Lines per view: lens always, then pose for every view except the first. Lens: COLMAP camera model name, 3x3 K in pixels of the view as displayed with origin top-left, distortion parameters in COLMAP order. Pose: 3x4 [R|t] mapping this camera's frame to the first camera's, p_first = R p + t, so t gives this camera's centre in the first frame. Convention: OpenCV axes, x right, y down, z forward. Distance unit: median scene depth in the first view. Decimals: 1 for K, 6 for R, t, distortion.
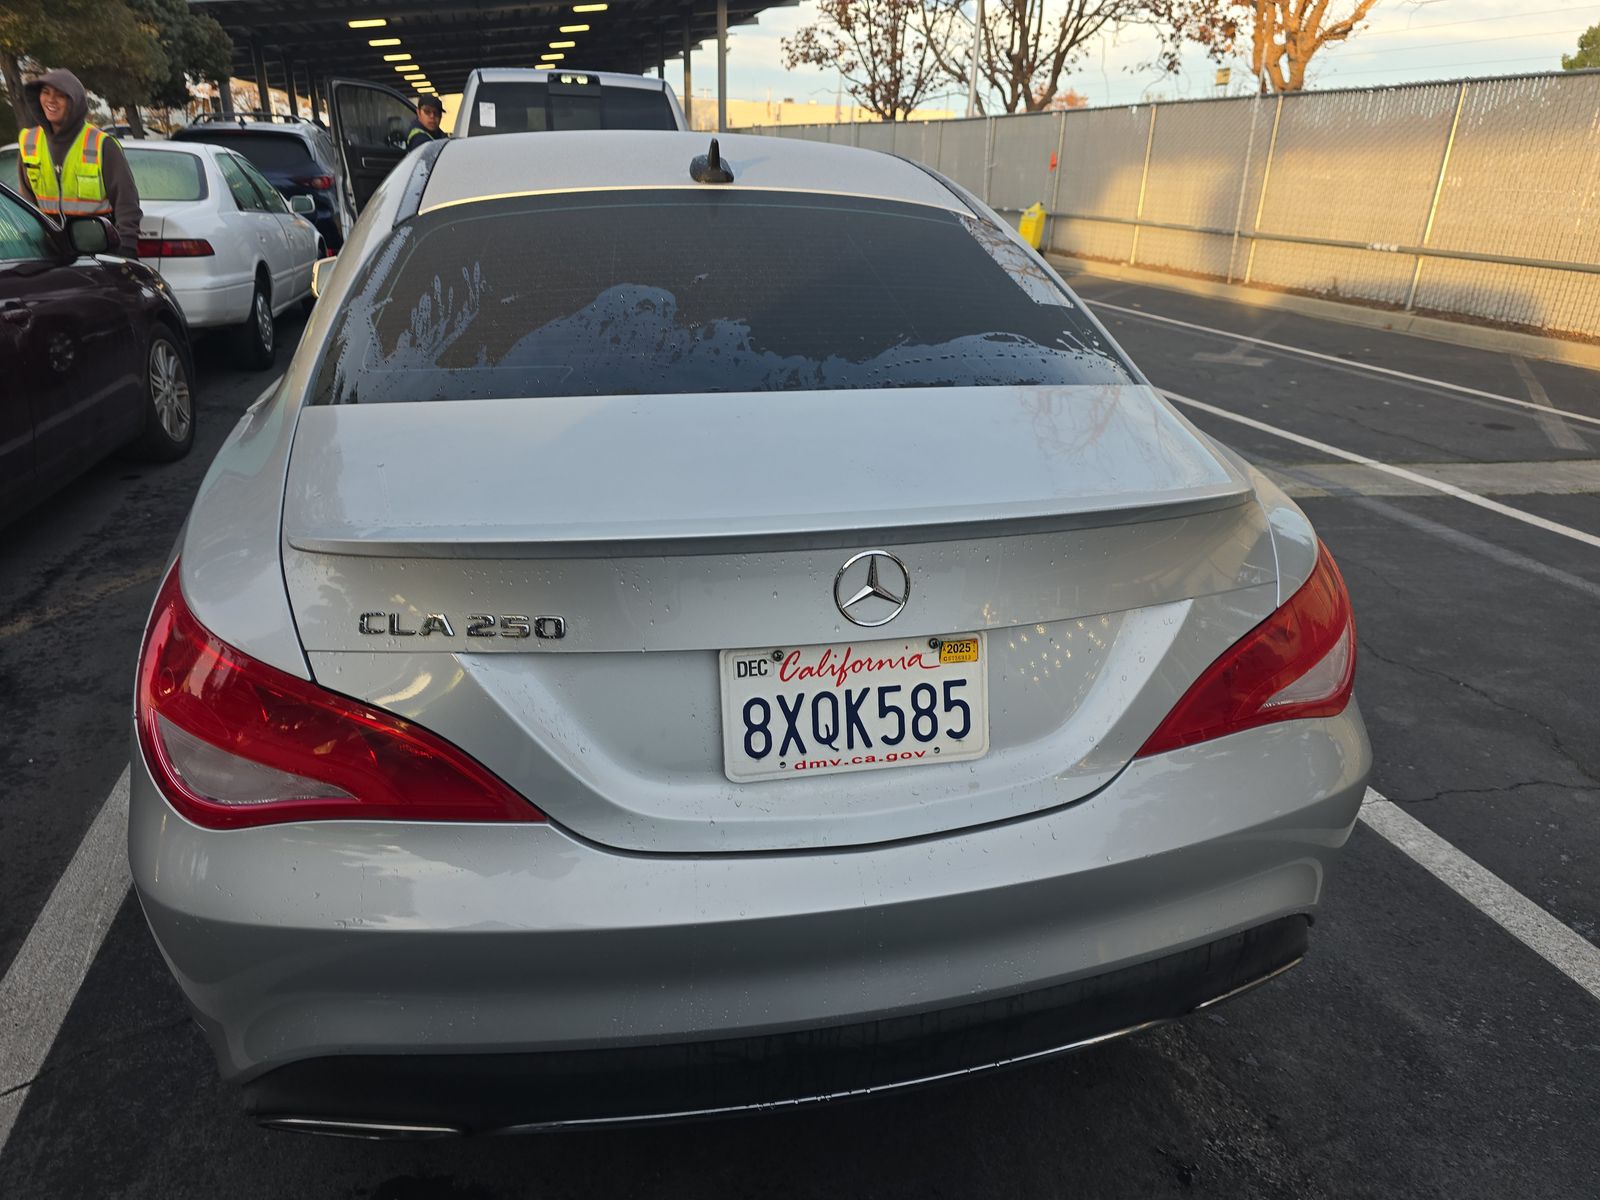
lens RADIAL K [[1077.7, 0, 804.6], [0, 1077.7, 603.3], [0, 0, 1]] dist [0.029689, -0.023979]
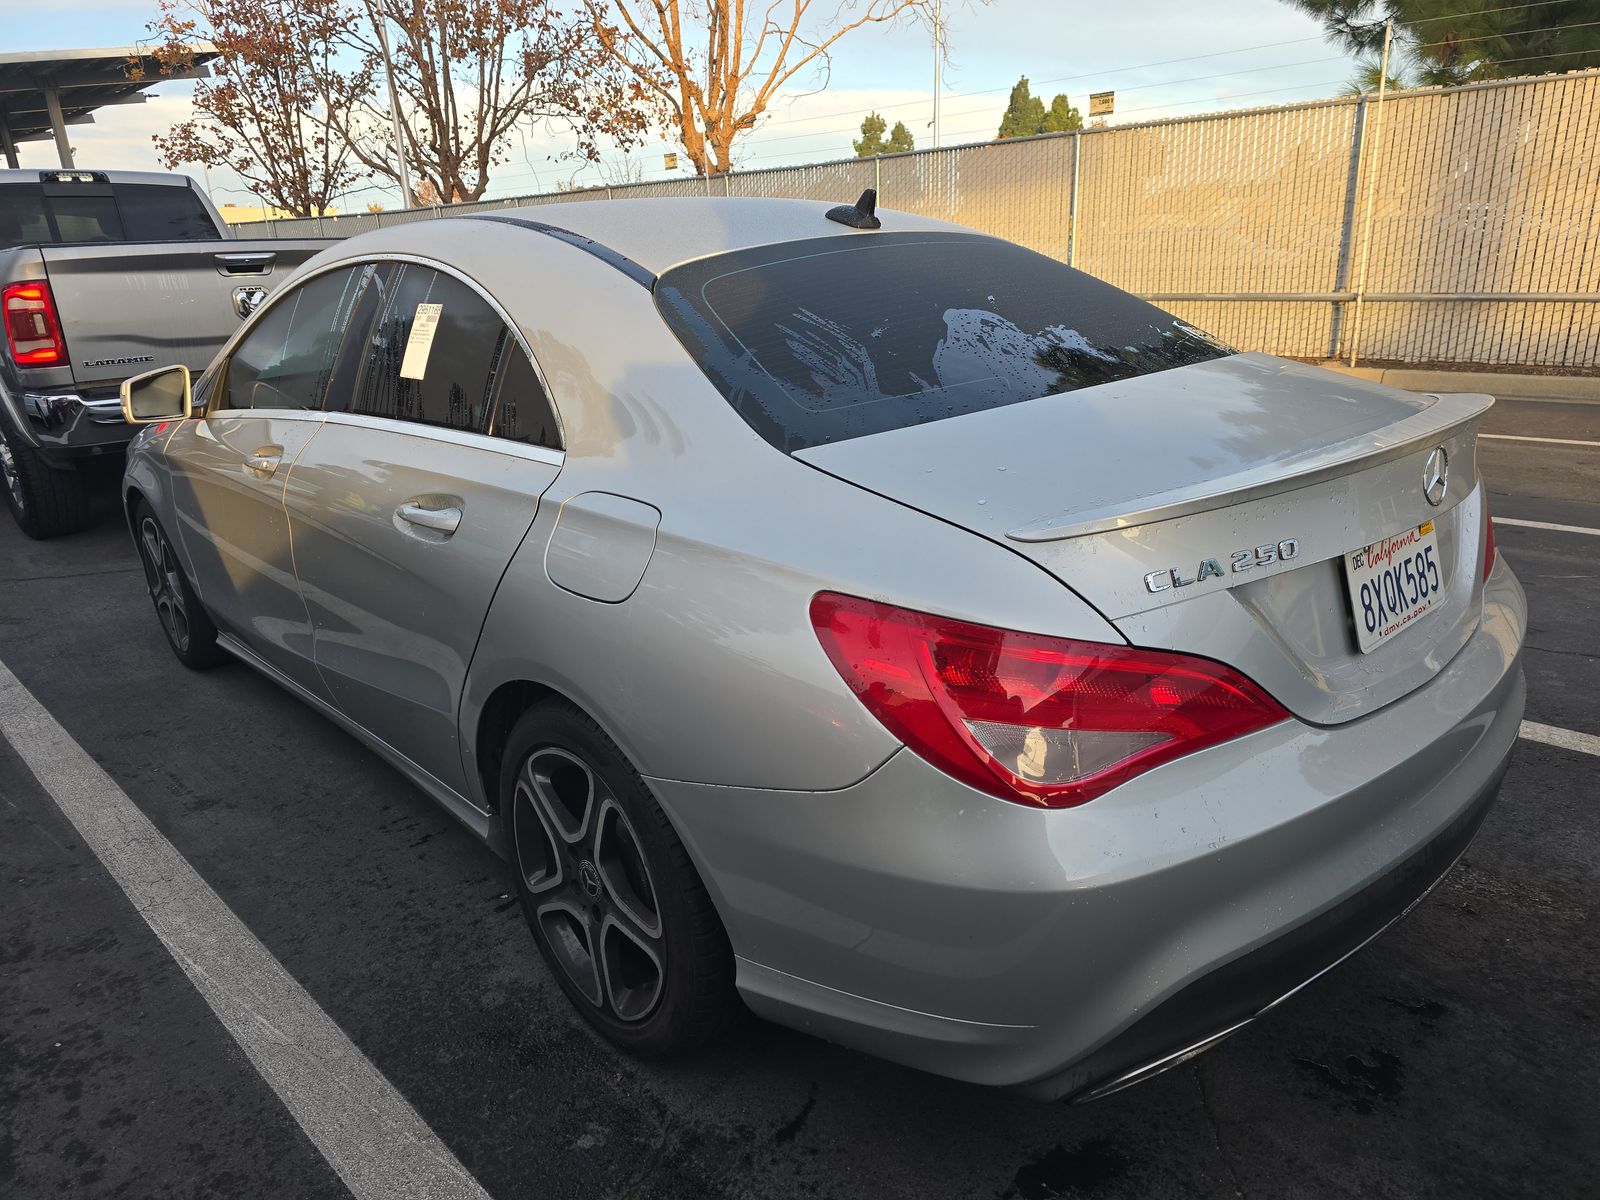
lens RADIAL K [[1077.7, 0, 806.0], [0, 1077.7, 605.9], [0, 0, 1]] dist [0.029689, -0.023979]
pose [[0.864933, -0.216609, 0.452739, -1.112055], [0.247169, 0.968934, -0.008624, -0.036061], [-0.436806, 0.119362, 0.891602, 0.142961]]
